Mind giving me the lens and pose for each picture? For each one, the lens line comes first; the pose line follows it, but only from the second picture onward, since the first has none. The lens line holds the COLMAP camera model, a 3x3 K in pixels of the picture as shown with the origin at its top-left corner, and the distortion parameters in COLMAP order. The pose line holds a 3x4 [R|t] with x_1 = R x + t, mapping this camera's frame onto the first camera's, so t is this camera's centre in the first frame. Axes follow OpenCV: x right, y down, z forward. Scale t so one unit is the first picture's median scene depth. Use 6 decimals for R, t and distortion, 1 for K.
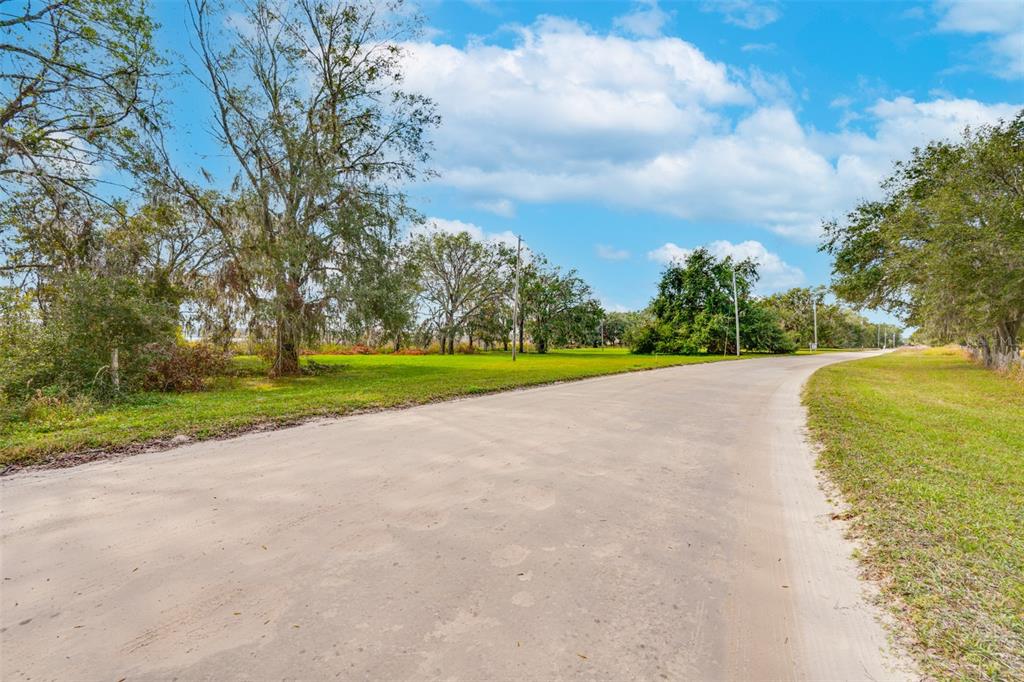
lens RADIAL K [[419.6, 0, 531.2], [0, 419.6, 342.0], [0, 0, 1]] dist [0.001836, 0.000137]
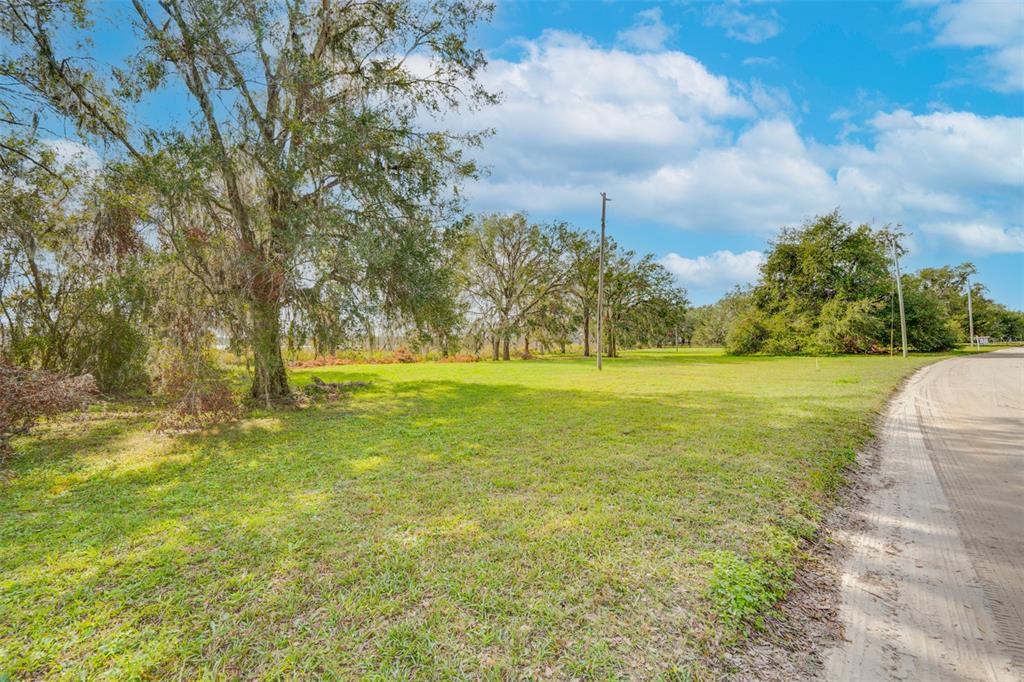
lens RADIAL K [[434.9, 0, 510.0], [0, 434.9, 327.3], [0, 0, 1]] dist [0.000776, 0.000068]
pose [[0.985694, -0.027180, -0.166340, -0.036359], [0.020701, 0.998963, -0.040563, -0.000432], [0.167270, 0.036539, 0.985234, 0.138766]]
